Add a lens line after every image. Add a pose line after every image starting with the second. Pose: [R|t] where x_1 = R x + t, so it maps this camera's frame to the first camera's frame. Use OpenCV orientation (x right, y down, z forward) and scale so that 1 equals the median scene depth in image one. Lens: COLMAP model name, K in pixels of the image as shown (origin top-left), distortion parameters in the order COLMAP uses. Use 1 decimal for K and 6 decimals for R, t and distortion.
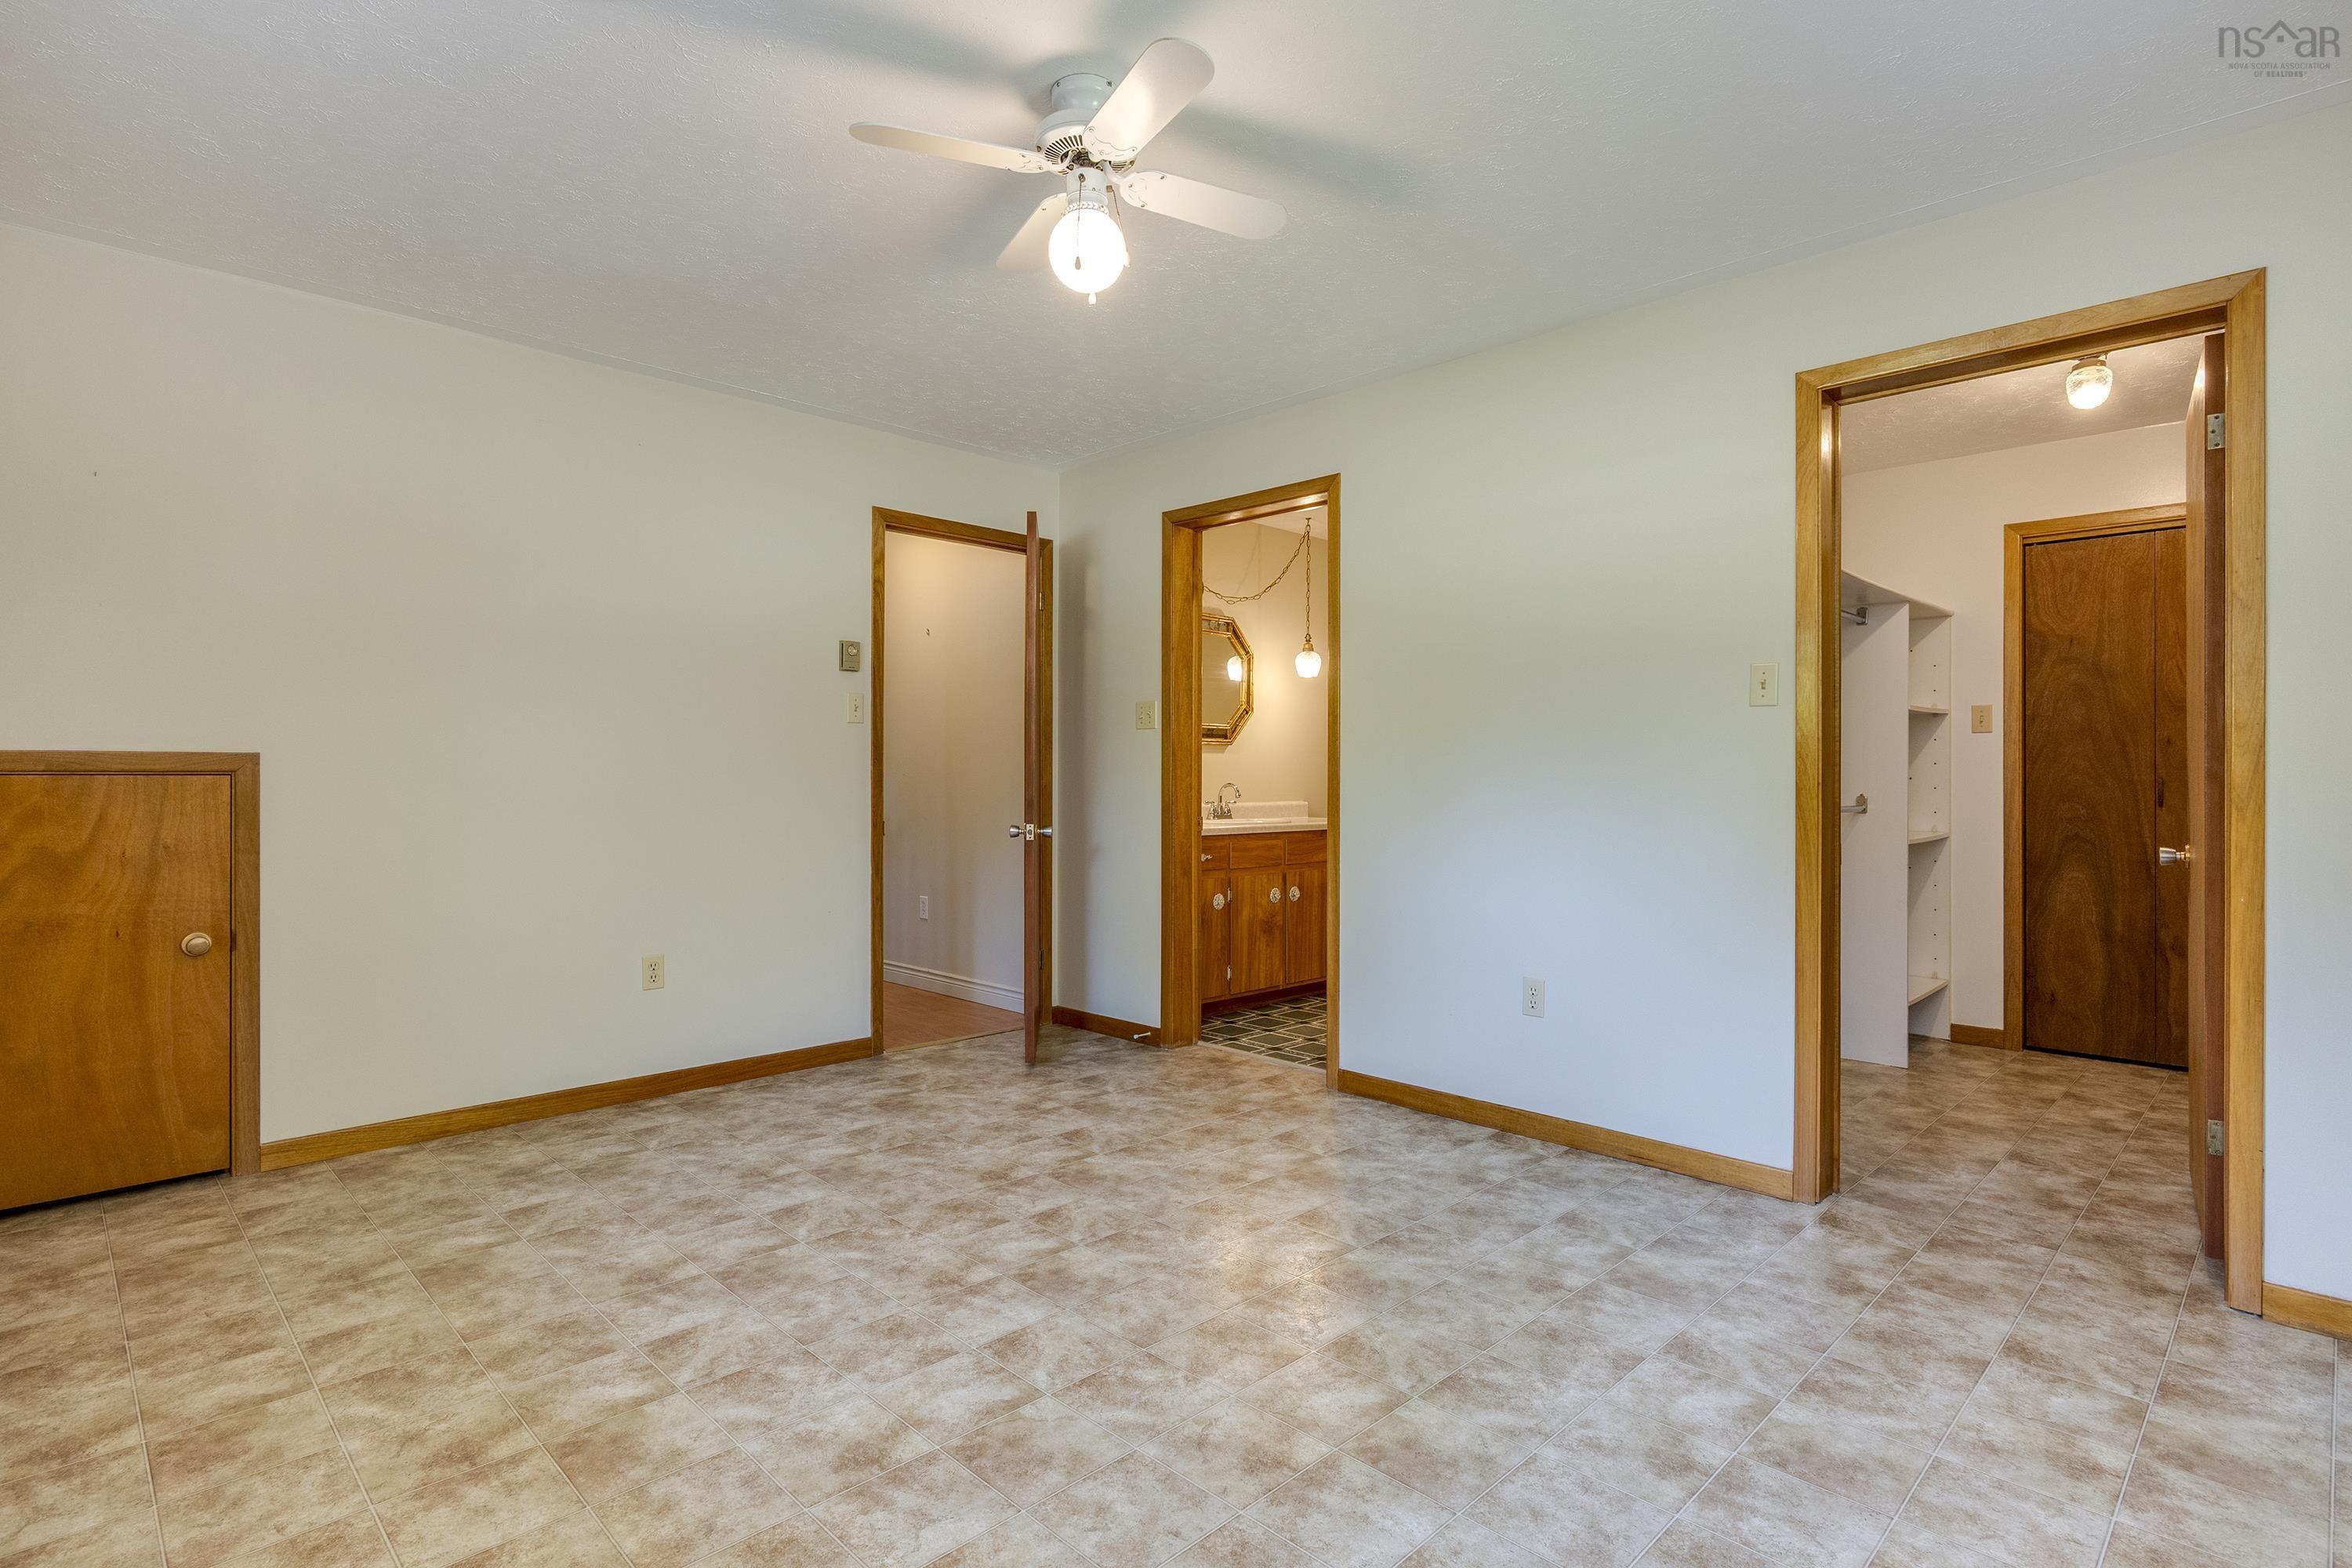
lens RADIAL K [[1163.4, 0, 1175.4], [0, 1163.4, 780.8], [0, 0, 1]] dist [0.005199, 0.000720]
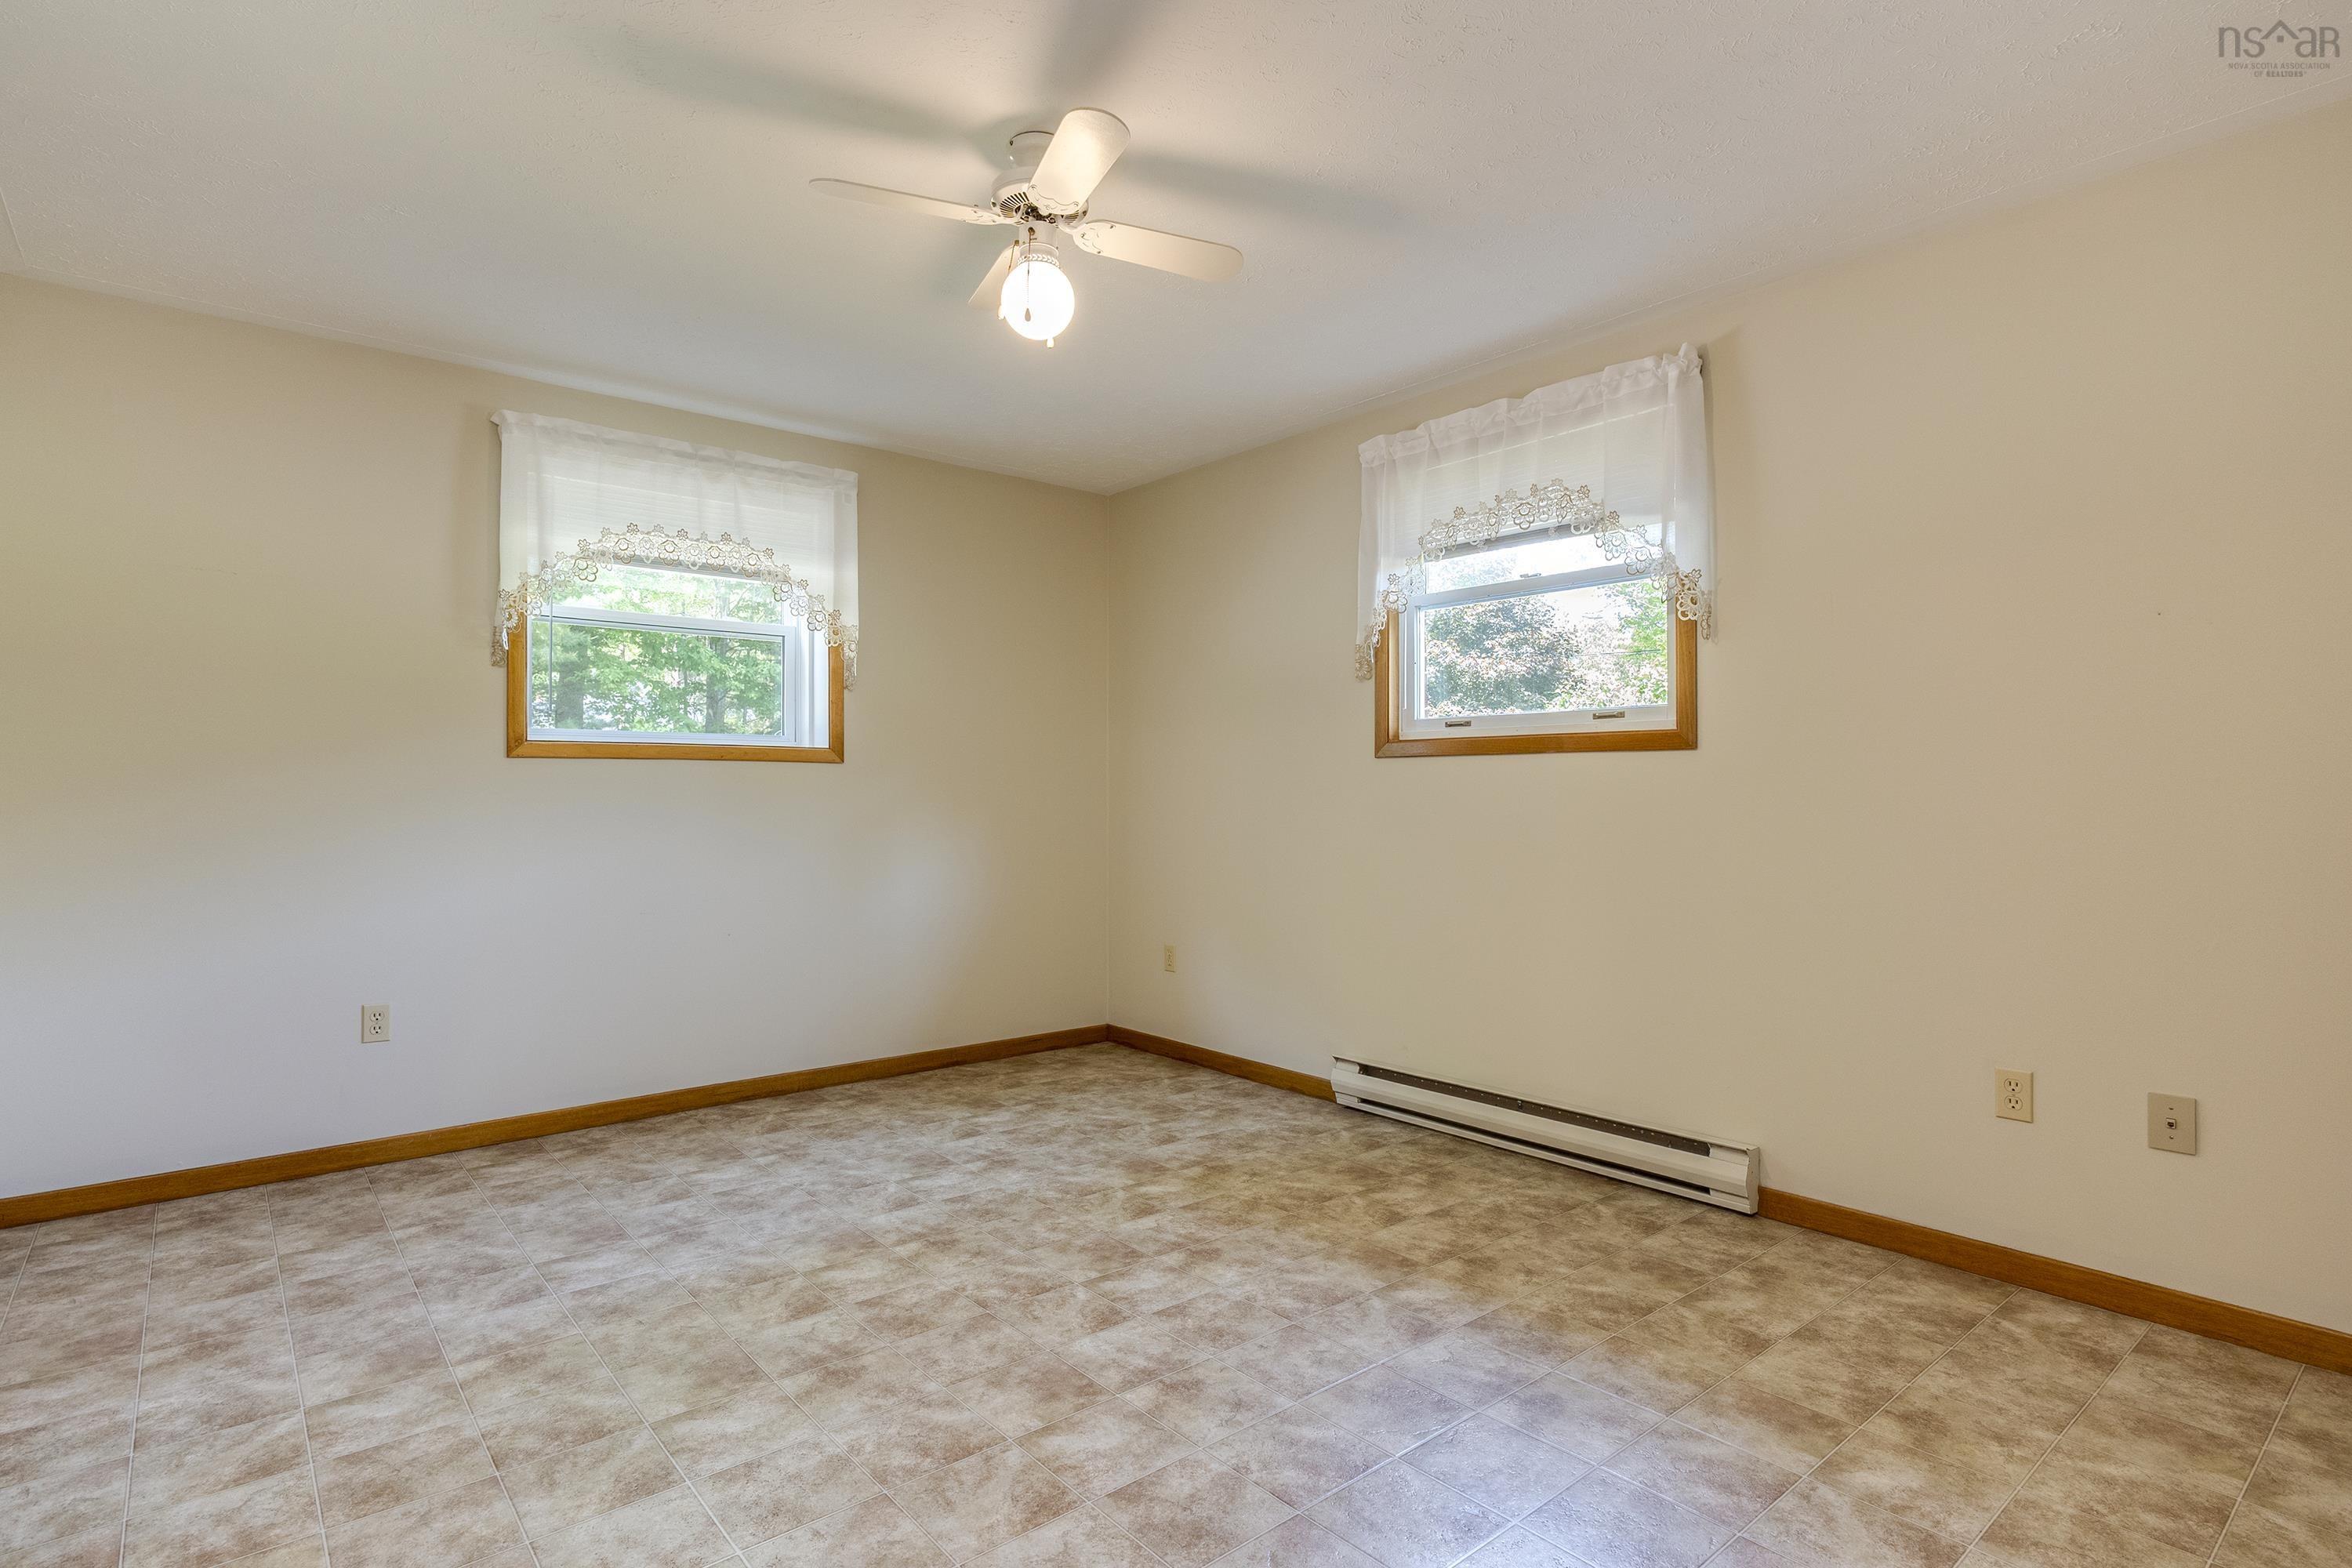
lens RADIAL K [[1163.4, 0, 1175.4], [0, 1163.4, 780.8], [0, 0, 1]] dist [0.005199, 0.000720]
pose [[-0.996642, -0.002202, 0.081851, -0.288335], [-0.002728, 0.999976, -0.006304, -0.014482], [-0.081835, -0.006506, -0.996625, 2.041544]]
